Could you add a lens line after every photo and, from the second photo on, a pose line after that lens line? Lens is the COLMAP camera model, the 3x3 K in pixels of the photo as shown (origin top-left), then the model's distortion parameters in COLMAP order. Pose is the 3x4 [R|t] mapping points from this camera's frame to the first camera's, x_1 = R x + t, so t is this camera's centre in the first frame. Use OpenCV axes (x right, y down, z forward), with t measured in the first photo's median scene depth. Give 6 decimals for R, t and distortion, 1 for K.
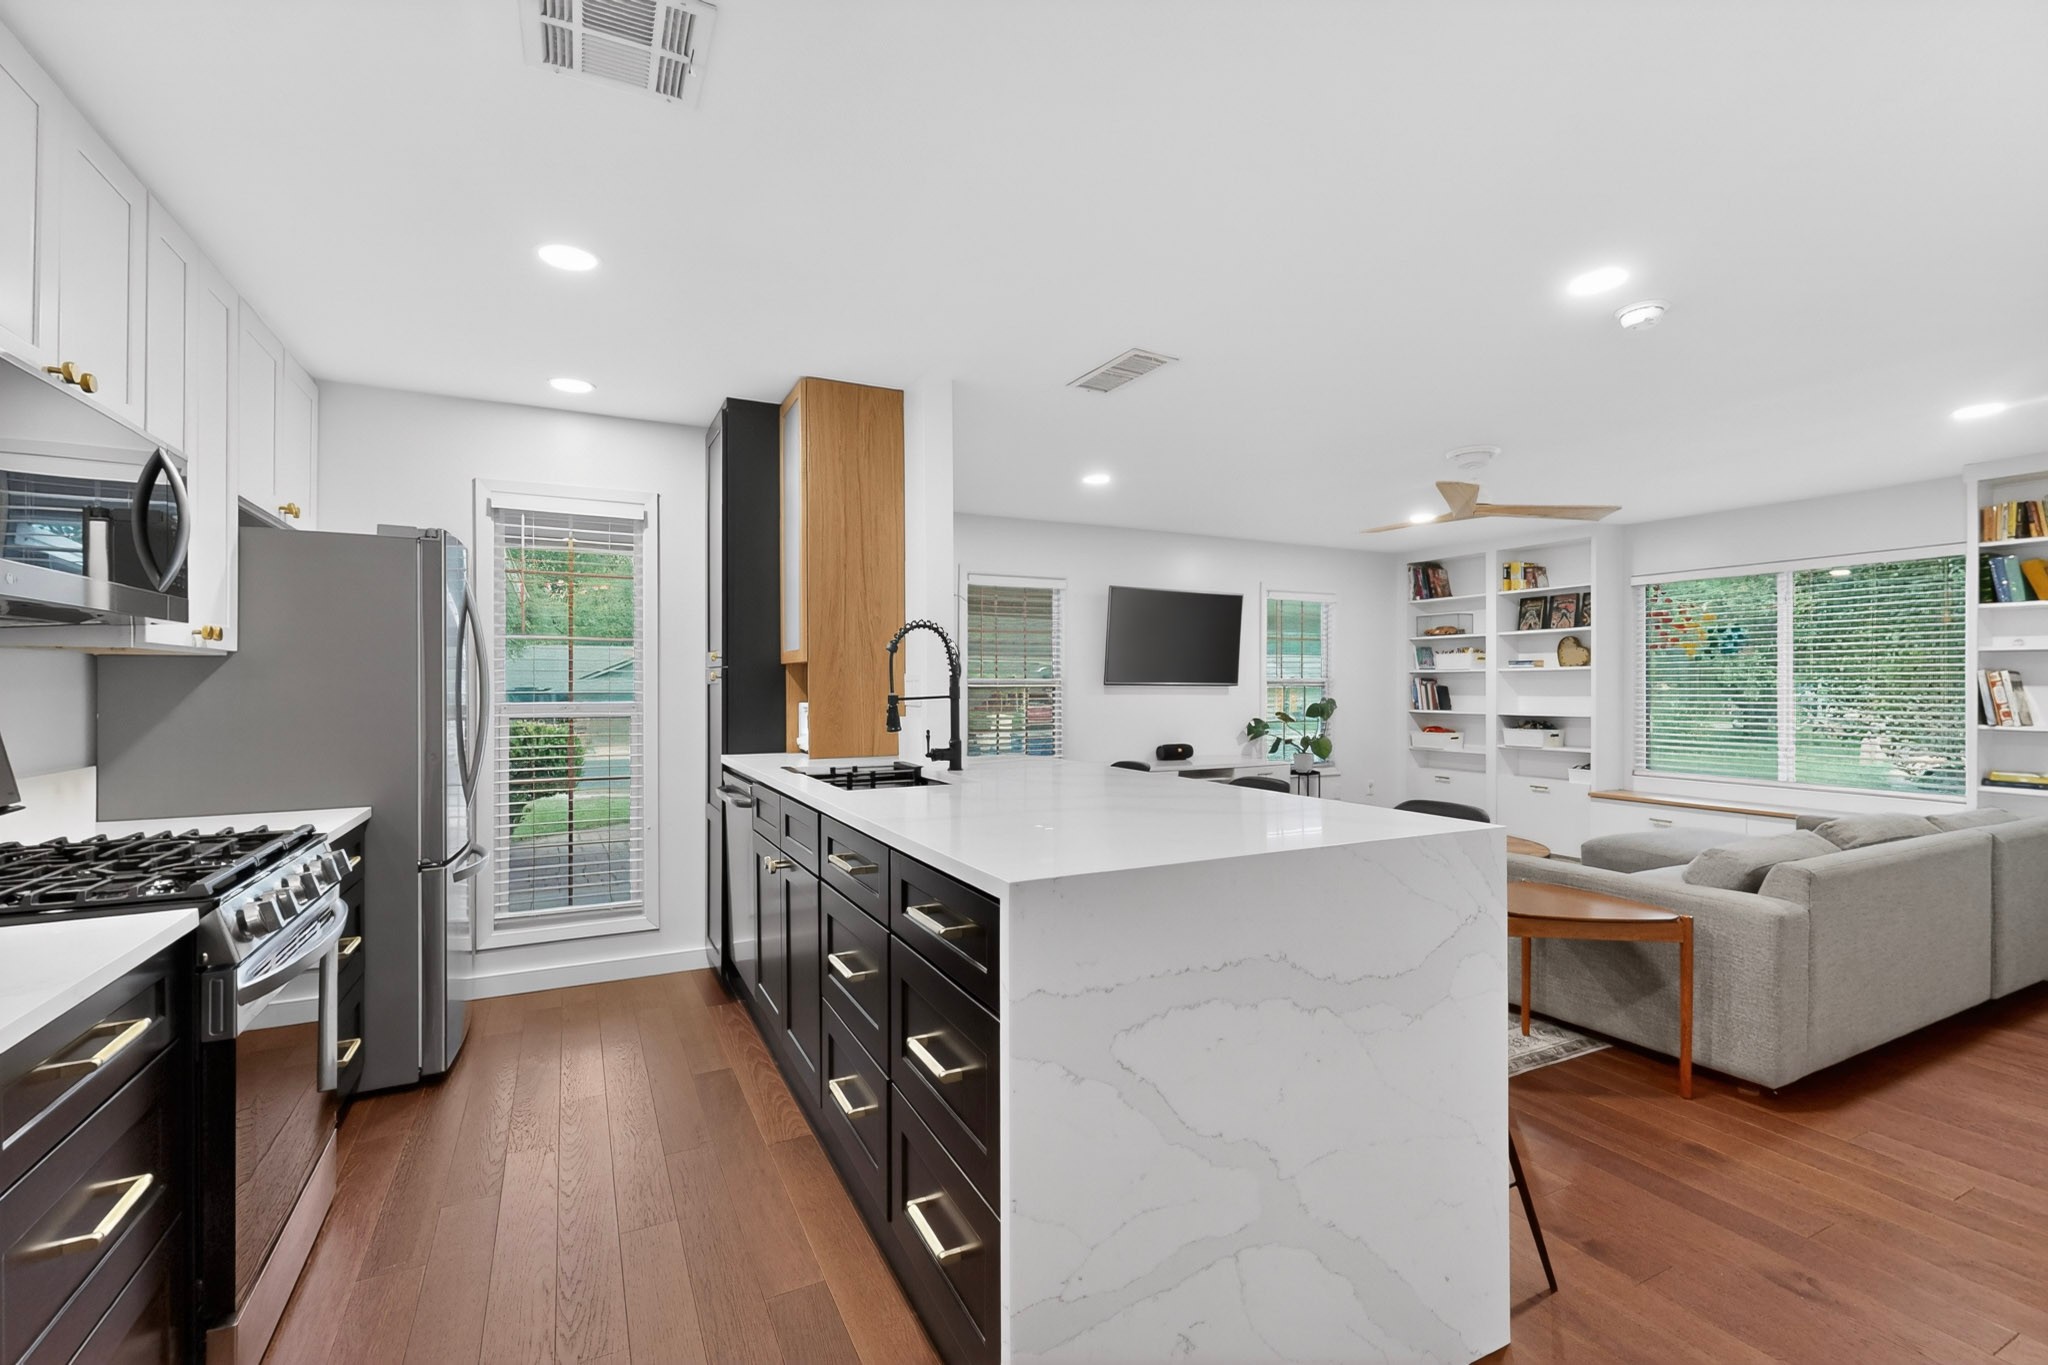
lens RADIAL K [[887.1, 0, 1026.0], [0, 887.1, 684.5], [0, 0, 1]] dist [-0.000614, -0.000703]
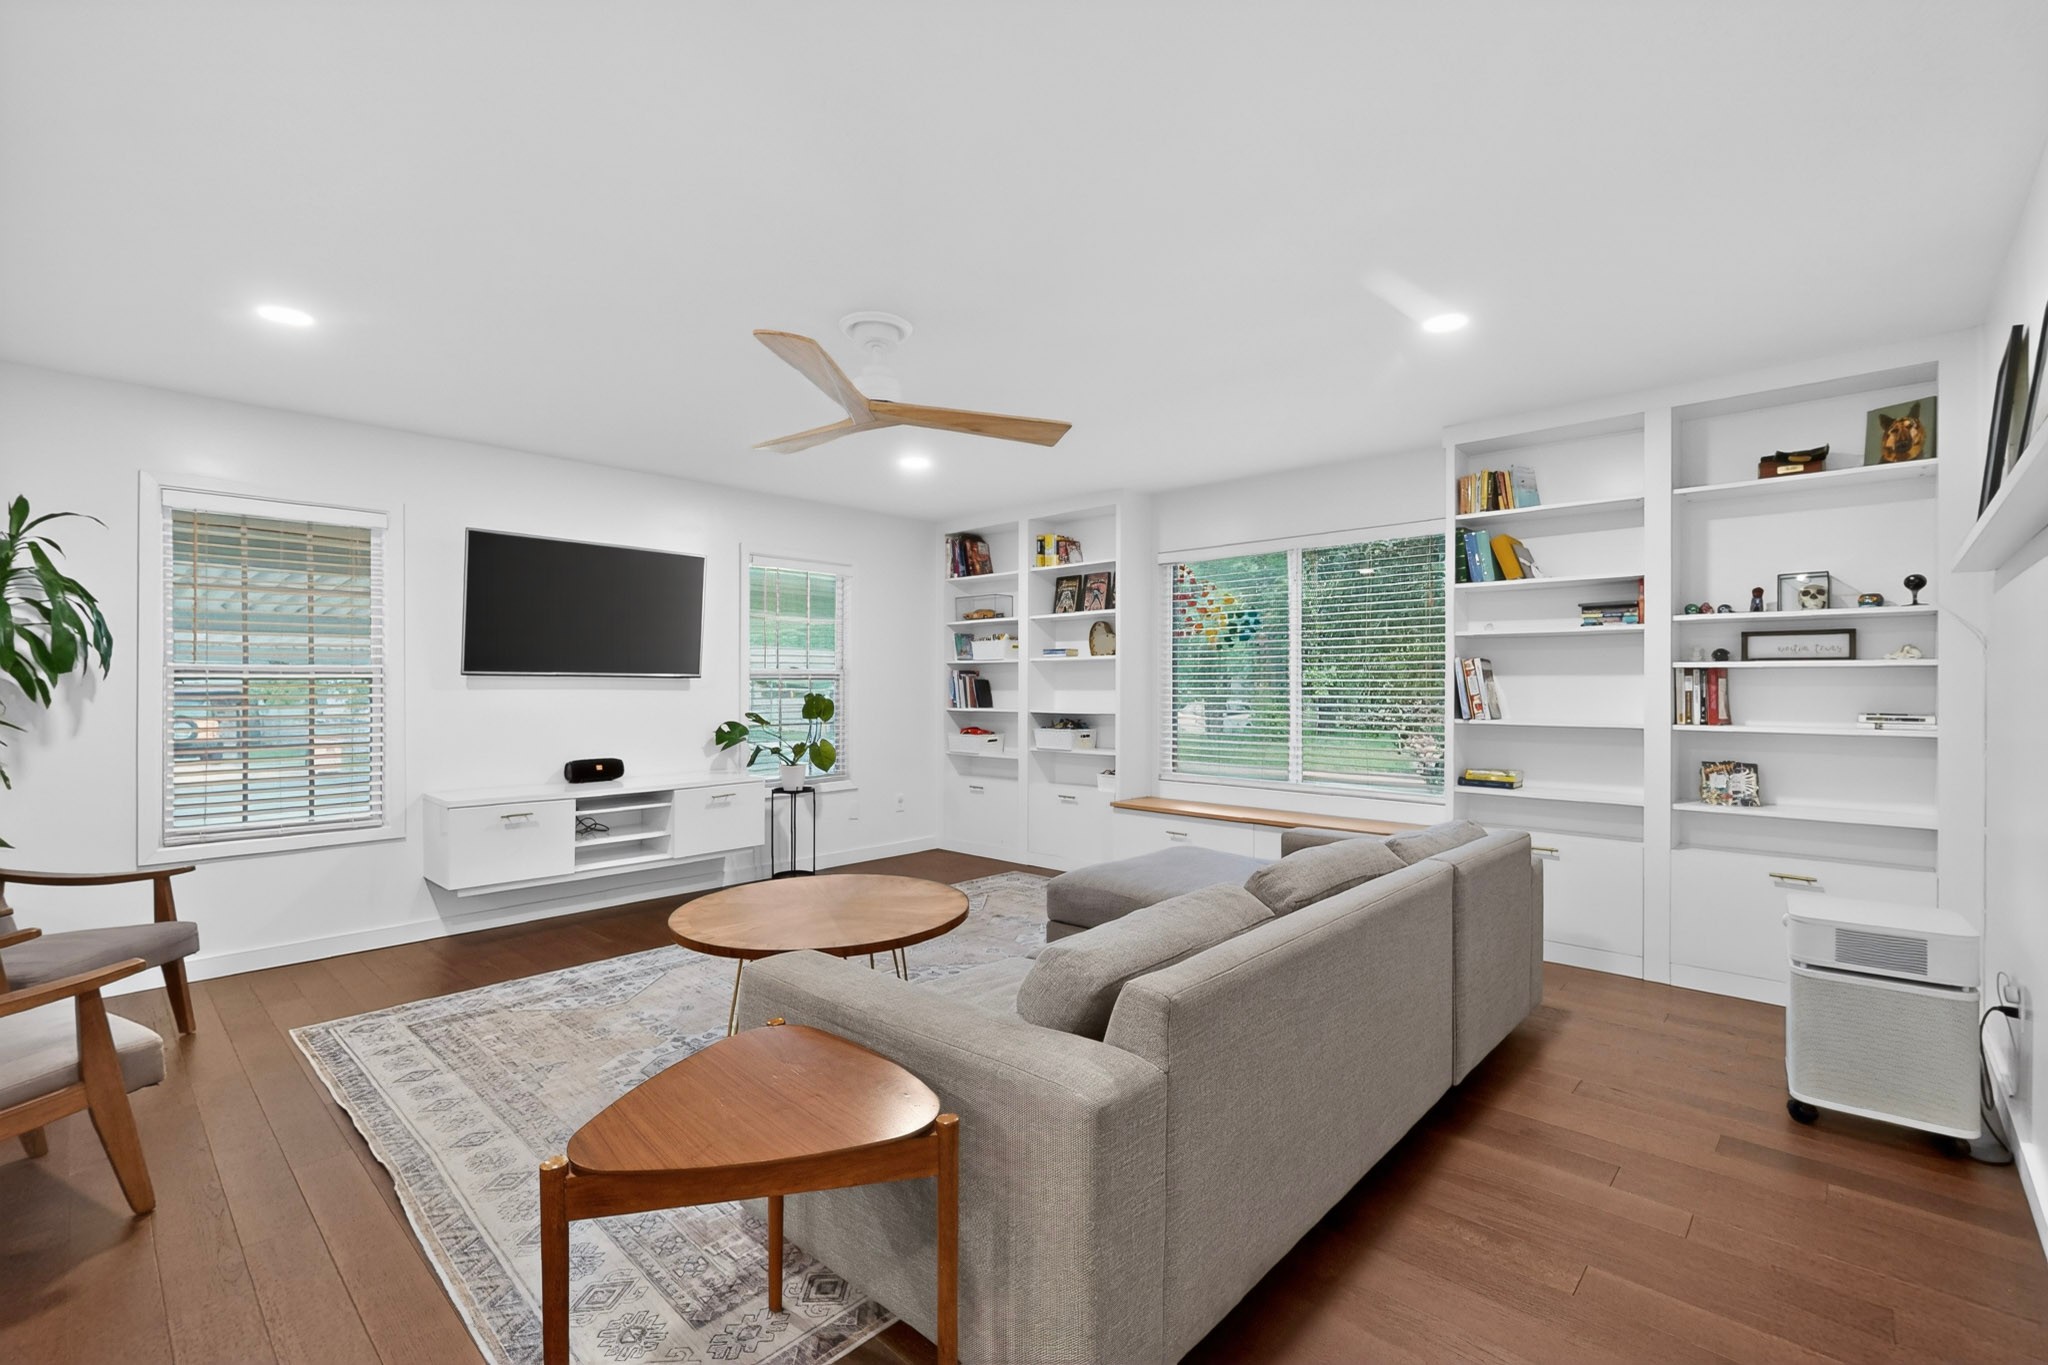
lens RADIAL K [[897.2, 0, 1024.0], [0, 897.2, 682.5], [0, 0, 1]] dist [-0.000061, -0.000042]
pose [[0.939107, 0.000893, 0.343624, 0.243324], [-0.000166, 0.999998, -0.002145, 0.007504], [-0.343625, 0.001957, 0.939105, 0.204570]]
